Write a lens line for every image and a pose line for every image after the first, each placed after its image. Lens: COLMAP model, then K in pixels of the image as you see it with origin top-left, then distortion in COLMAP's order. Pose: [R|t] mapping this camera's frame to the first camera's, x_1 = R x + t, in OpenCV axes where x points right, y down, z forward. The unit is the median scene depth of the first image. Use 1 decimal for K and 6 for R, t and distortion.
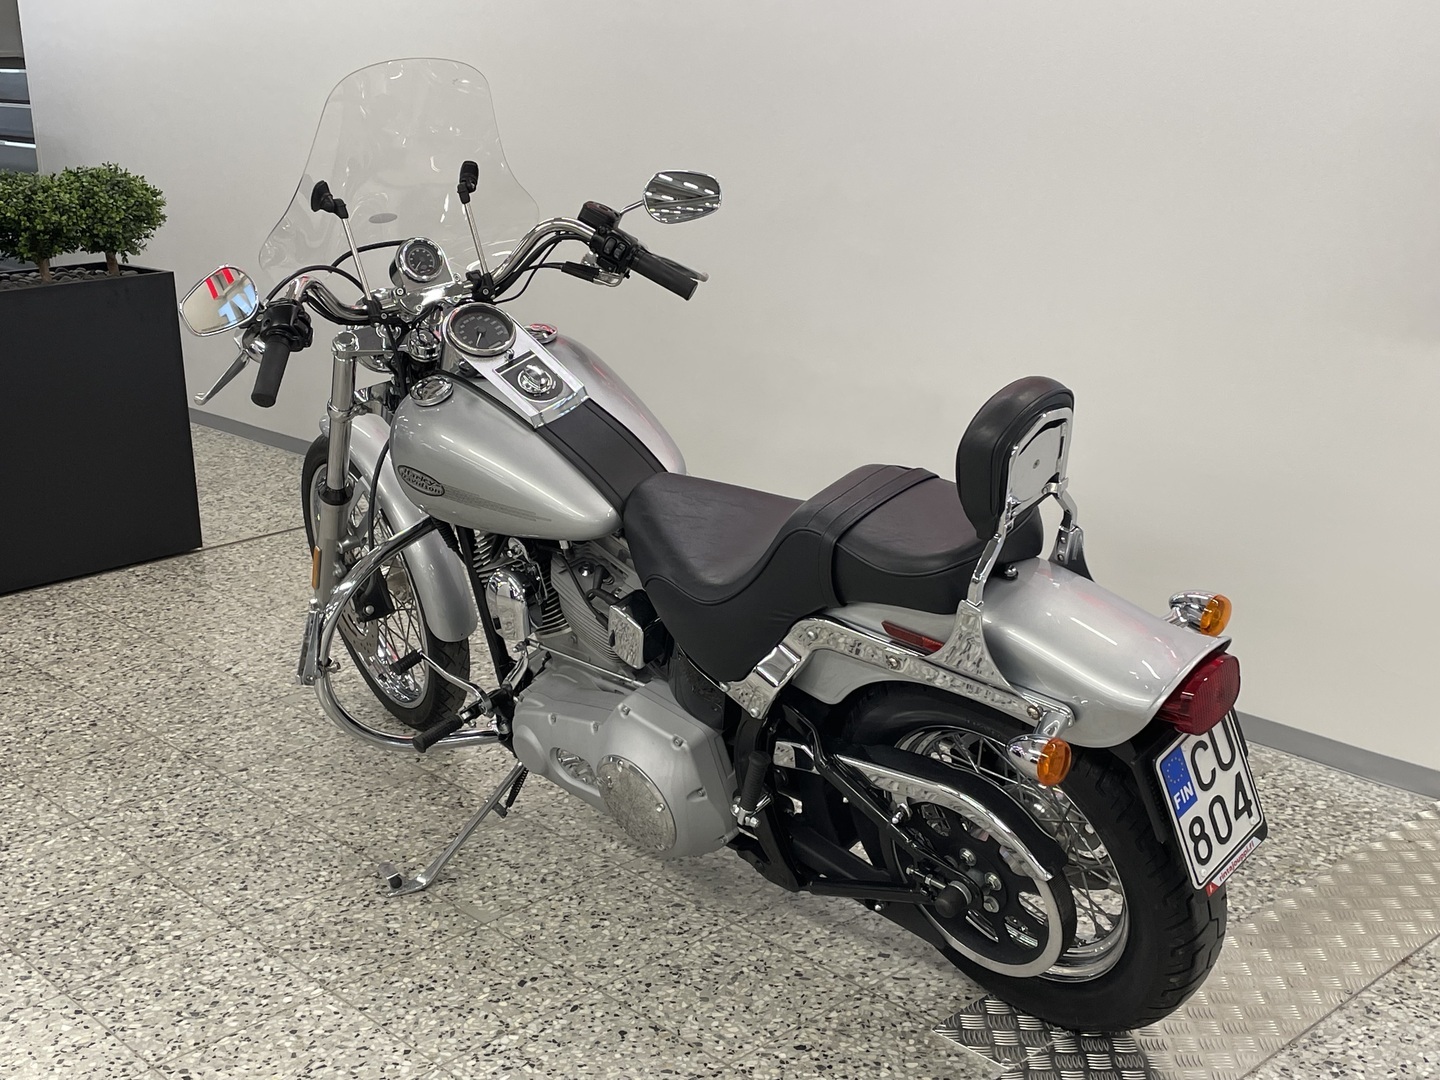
lens RADIAL K [[1788.7, 0, 722.9], [0, 1788.7, 505.7], [0, 0, 1]] dist [0.071231, -0.077814]
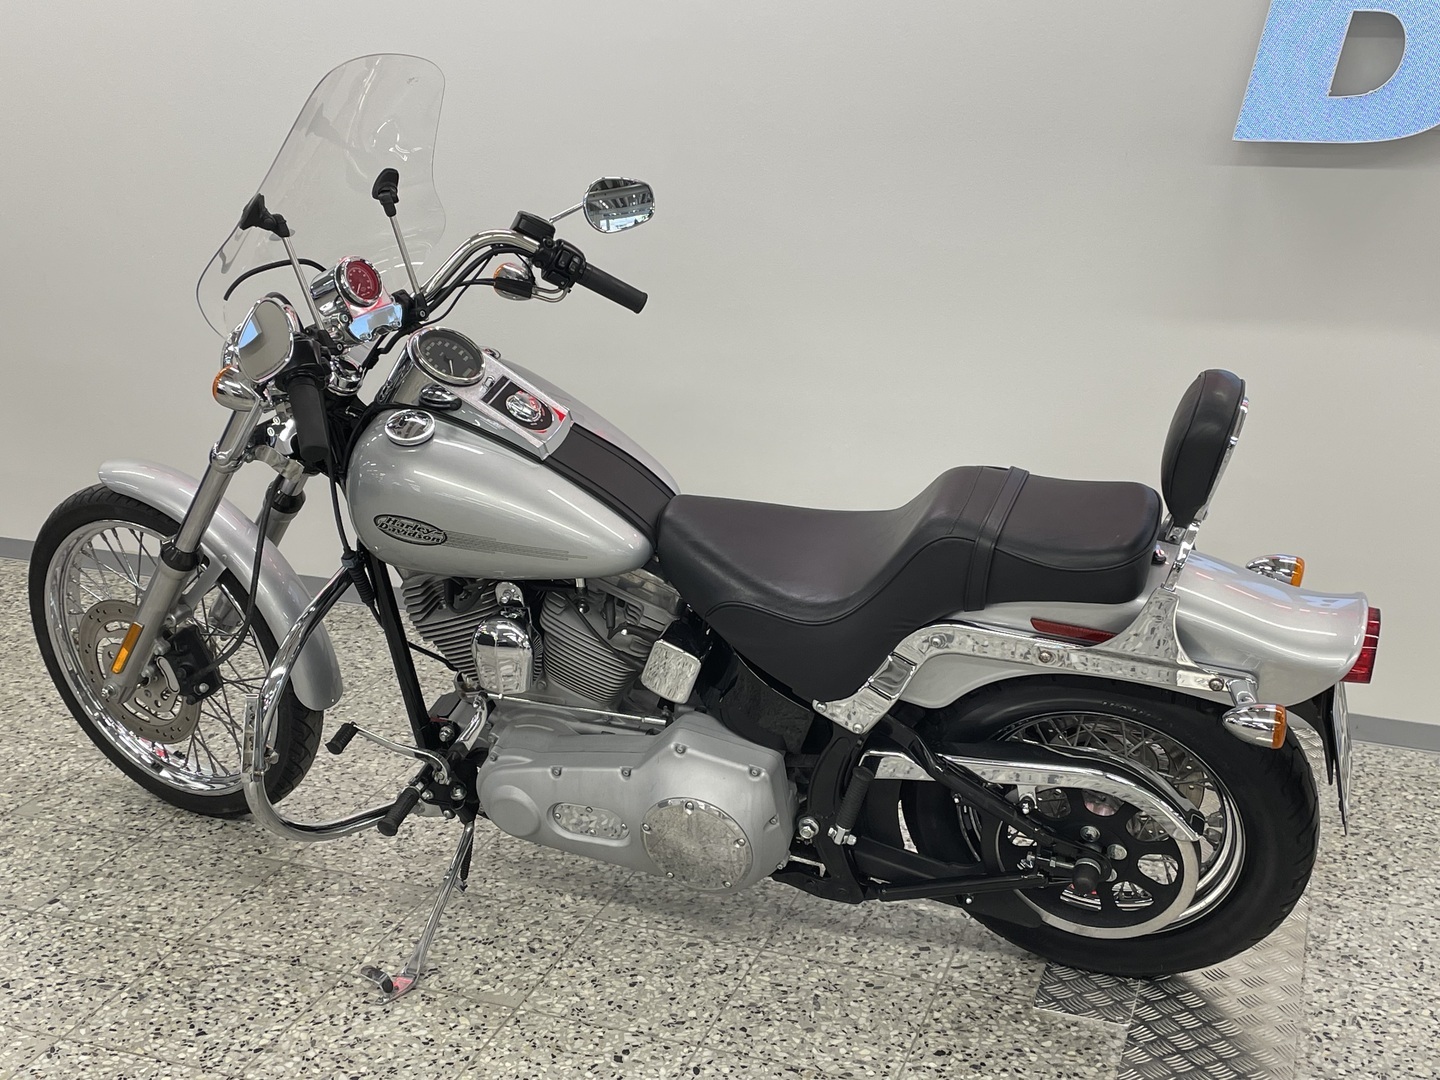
lens RADIAL K [[1788.7, 0, 722.9], [0, 1788.7, 505.7], [0, 0, 1]] dist [0.071231, -0.077814]
pose [[0.887970, -0.095589, 0.449857, -0.441674], [0.092908, 0.995278, 0.028094, -0.037569], [-0.450419, 0.016849, 0.892658, 0.141154]]
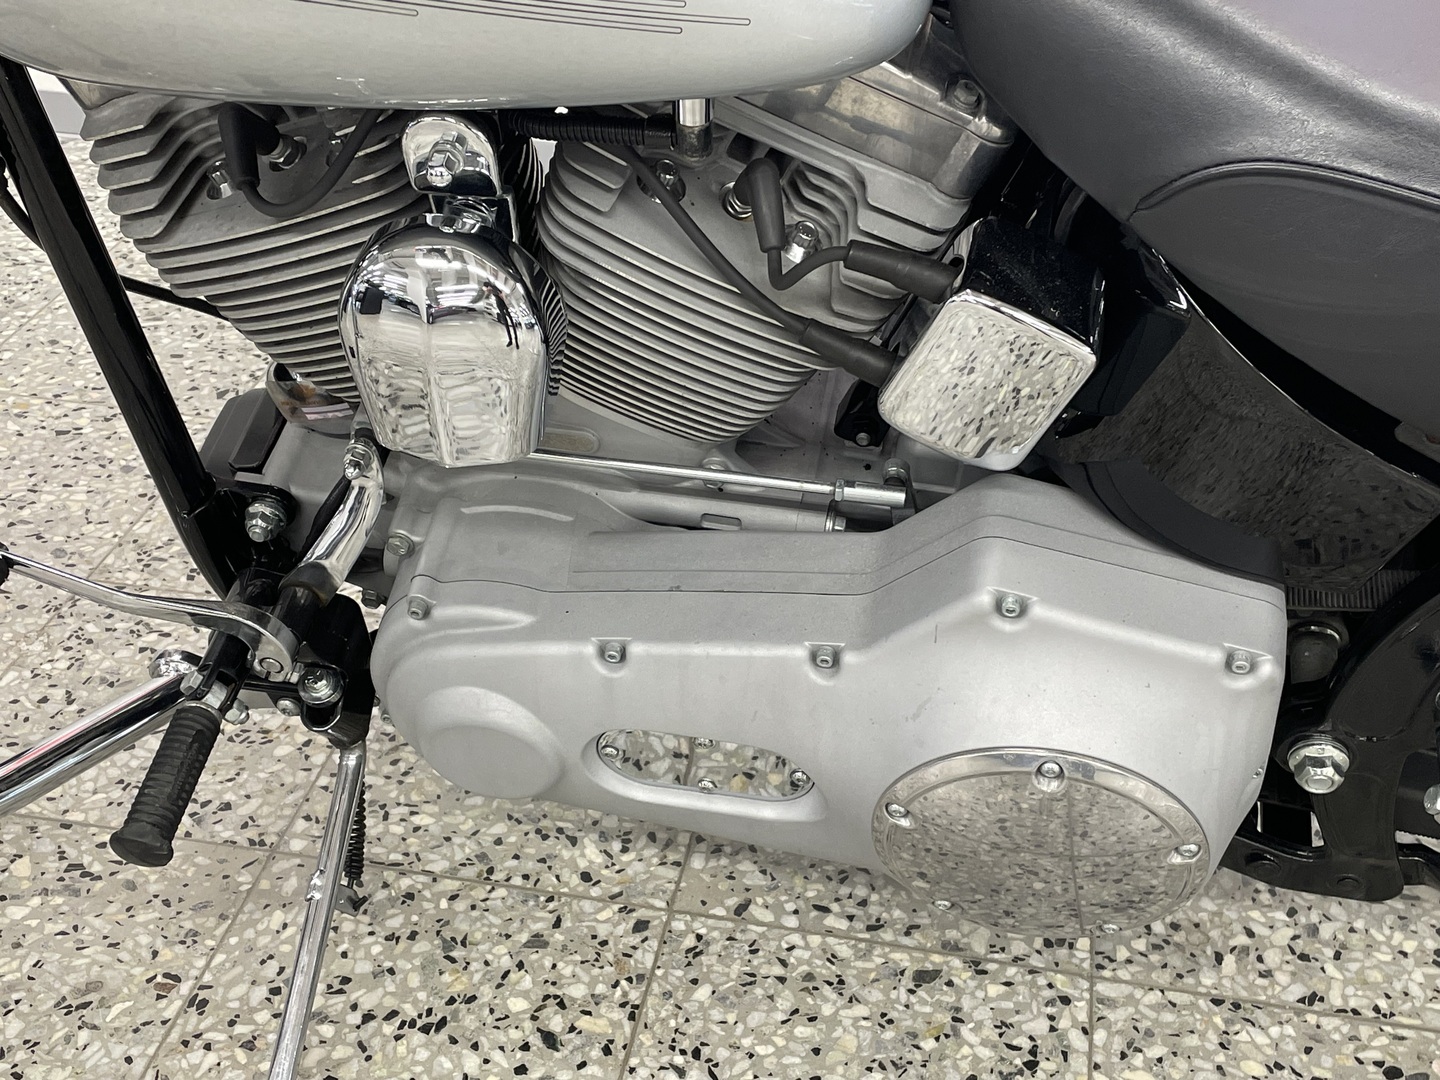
lens RADIAL K [[1816.3, 0, 725.4], [0, 1816.3, 559.0], [0, 0, 1]] dist [0.074023, -0.066296]
pose [[0.808133, -0.295452, 0.509539, -0.254253], [0.117039, 0.928390, 0.352695, -0.013456], [-0.577255, -0.225389, 0.784842, 0.766993]]
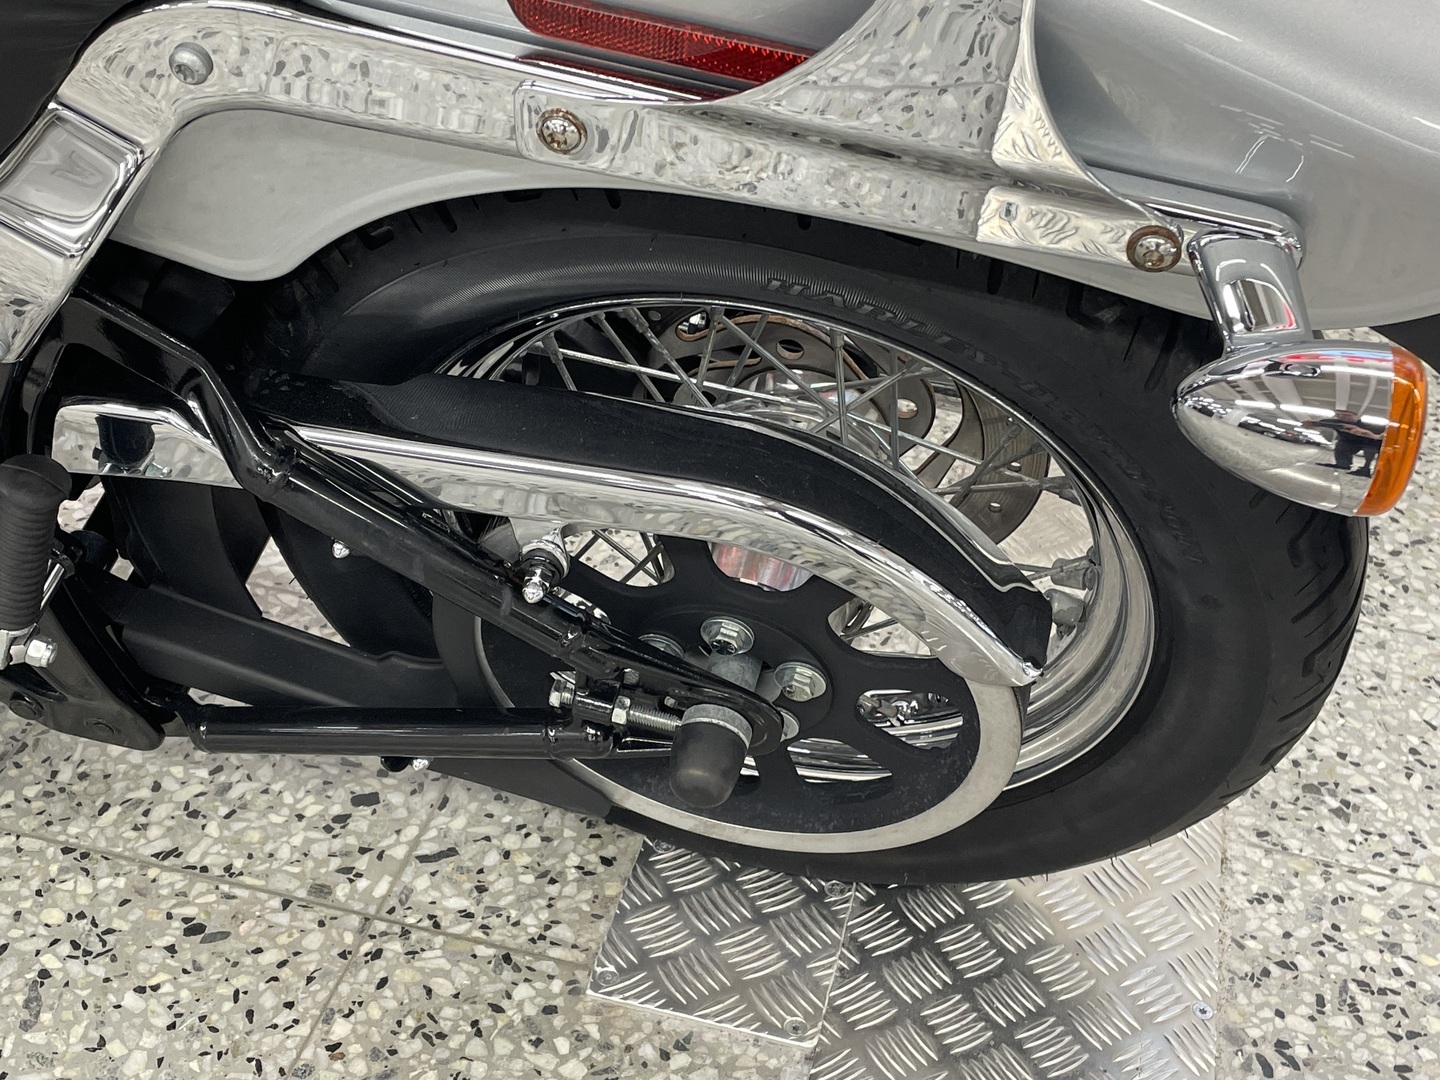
lens RADIAL K [[1800.0, 0, 706.9], [0, 1800.0, 541.7], [0, 0, 1]] dist [0.082489, -0.097685]
pose [[0.840696, -0.253520, 0.478496, -0.032818], [0.062056, 0.922920, 0.379958, 0.033895], [-0.537941, -0.289735, 0.791627, 0.628874]]
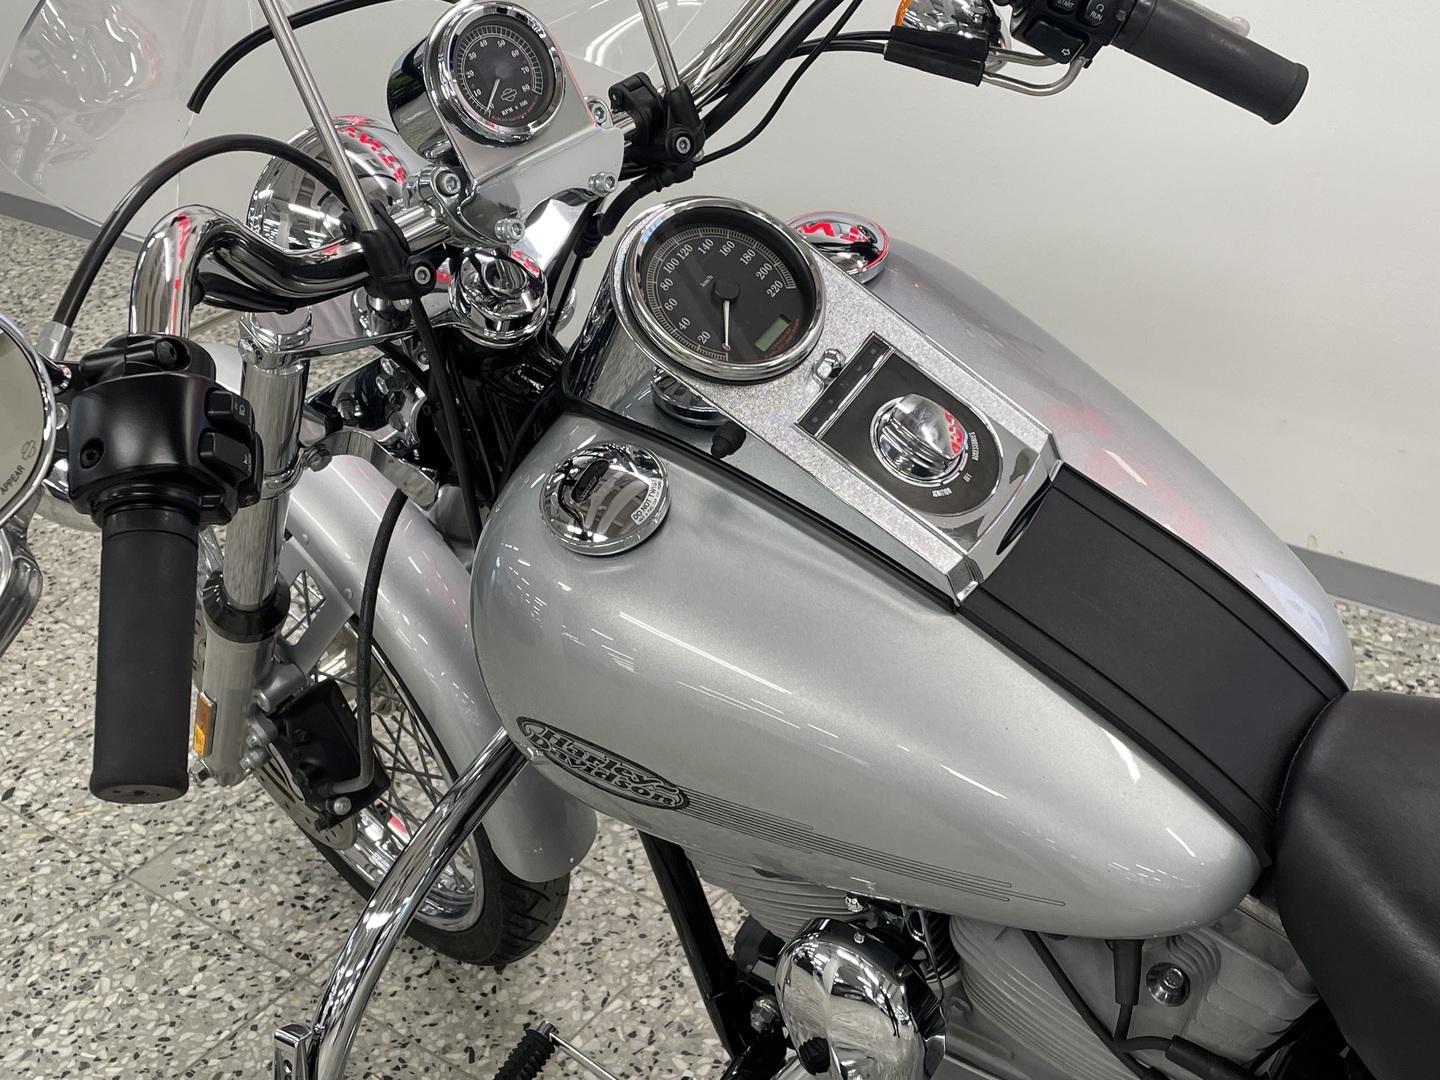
lens RADIAL K [[1788.7, 0, 722.9], [0, 1788.7, 505.7], [0, 0, 1]] dist [0.071231, -0.077814]
pose [[0.984385, -0.115731, 0.132633, -0.190589], [0.081530, 0.967553, 0.239154, -0.143654], [-0.156007, -0.224606, 0.961880, 0.702658]]
